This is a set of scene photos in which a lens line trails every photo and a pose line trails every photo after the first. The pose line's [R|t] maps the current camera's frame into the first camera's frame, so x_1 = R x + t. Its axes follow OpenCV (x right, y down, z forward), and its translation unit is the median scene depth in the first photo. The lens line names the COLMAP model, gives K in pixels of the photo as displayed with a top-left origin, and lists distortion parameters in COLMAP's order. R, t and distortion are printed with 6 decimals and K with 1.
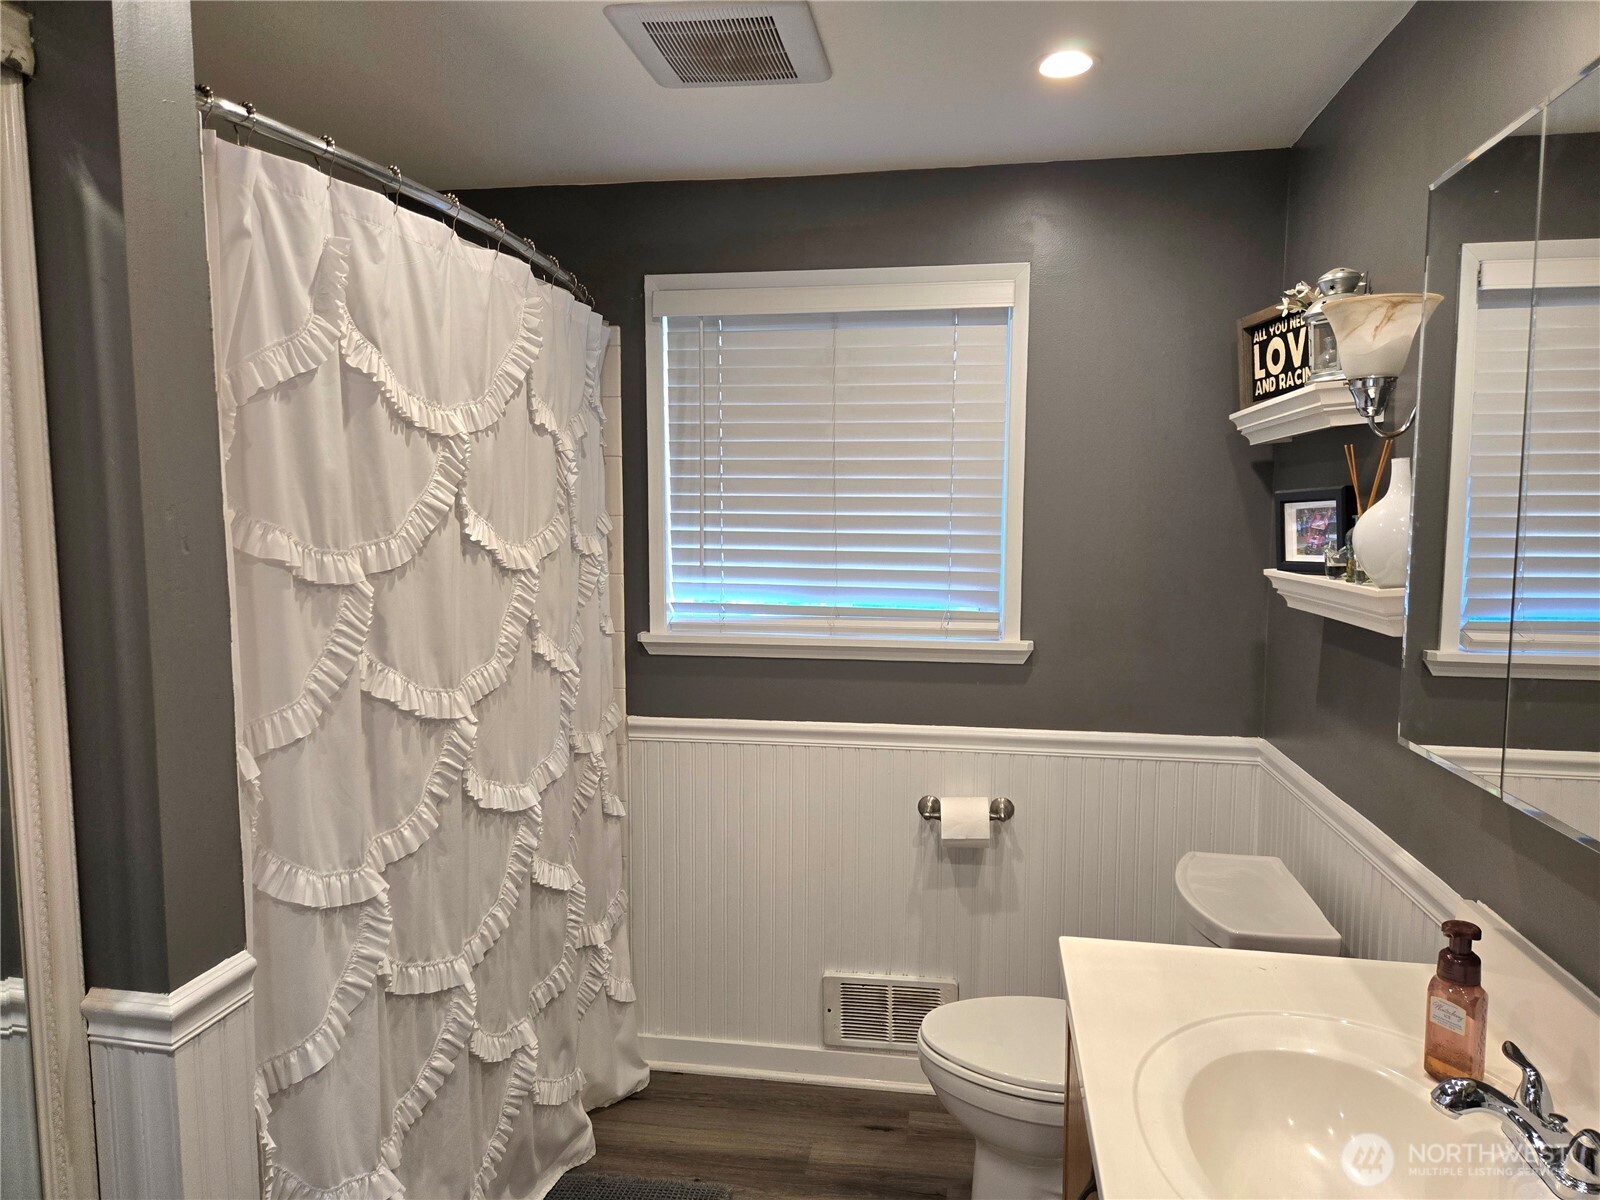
lens RADIAL K [[1097.4, 0, 773.8], [0, 1097.4, 604.1], [0, 0, 1]] dist [0.095168, -0.124062]
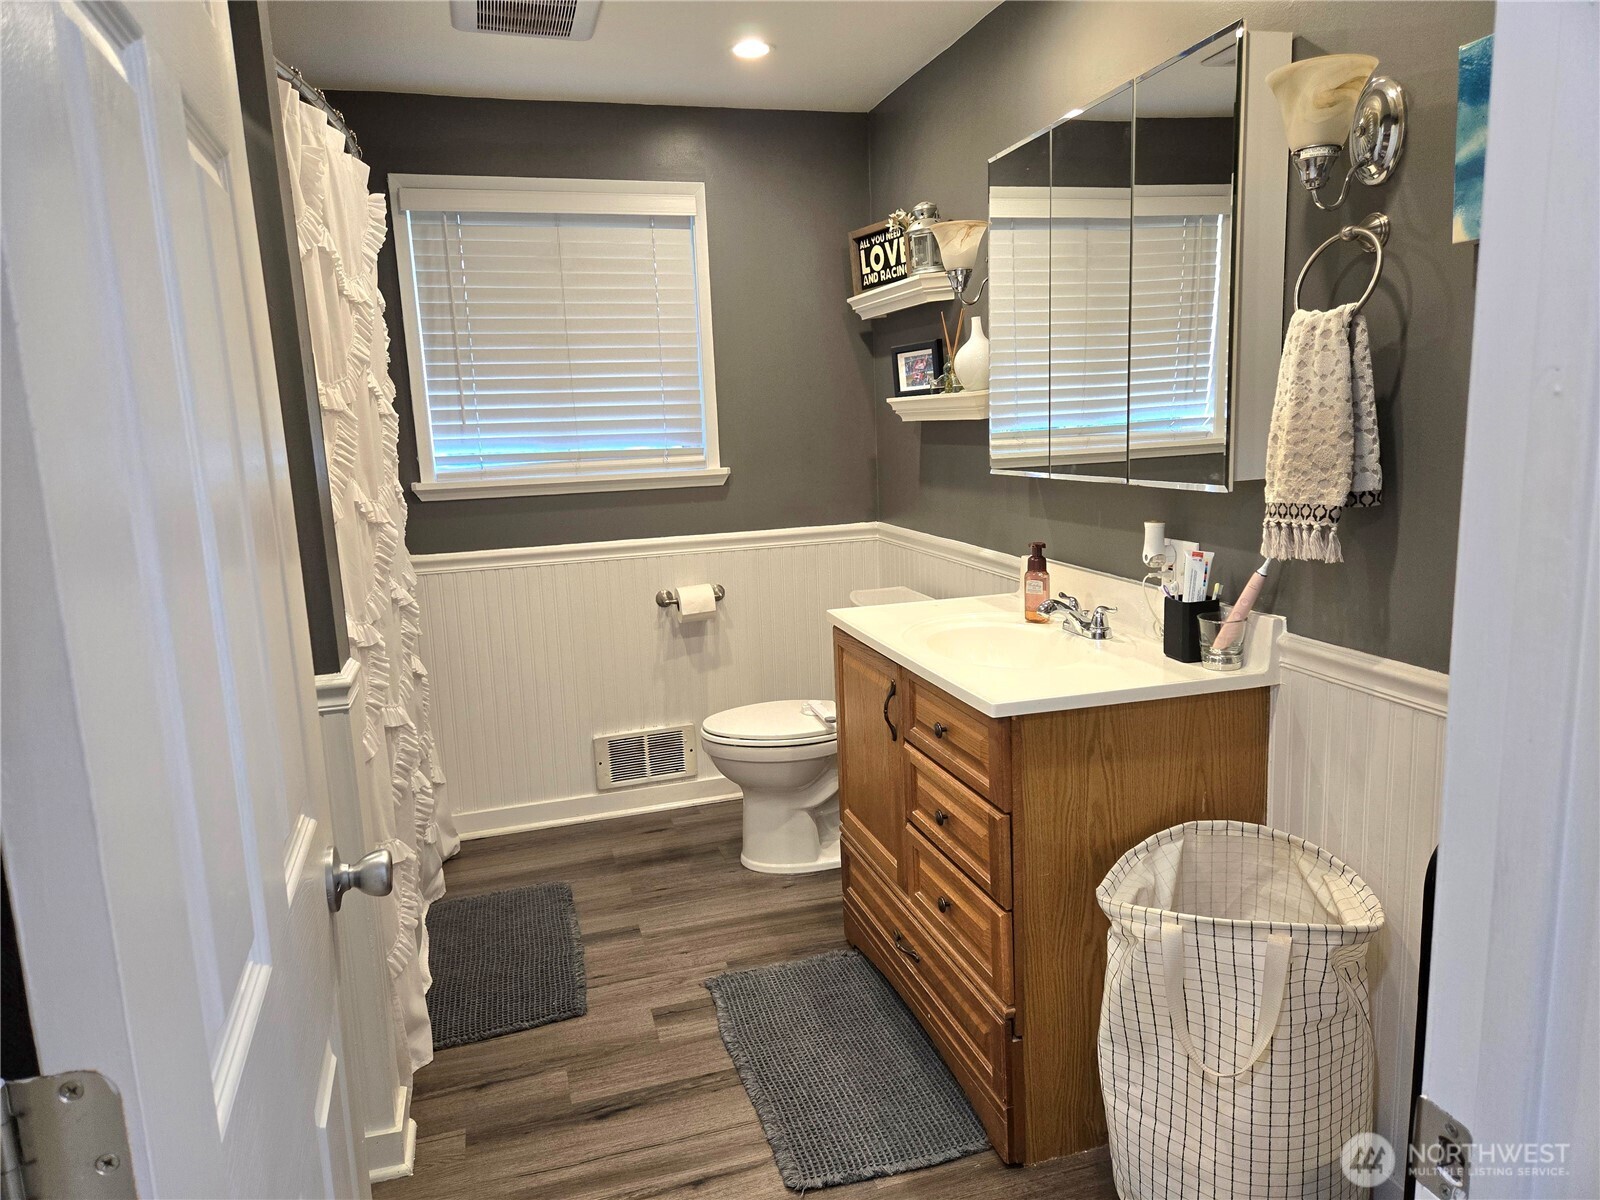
lens RADIAL K [[1151.4, 0, 797.3], [0, 1151.4, 602.9], [0, 0, 1]] dist [0.084097, -0.074620]
pose [[0.893977, -0.108505, 0.434779, -0.344691], [0.079588, 0.993262, 0.084235, 0.090873], [-0.440989, -0.040701, 0.896589, -0.343587]]
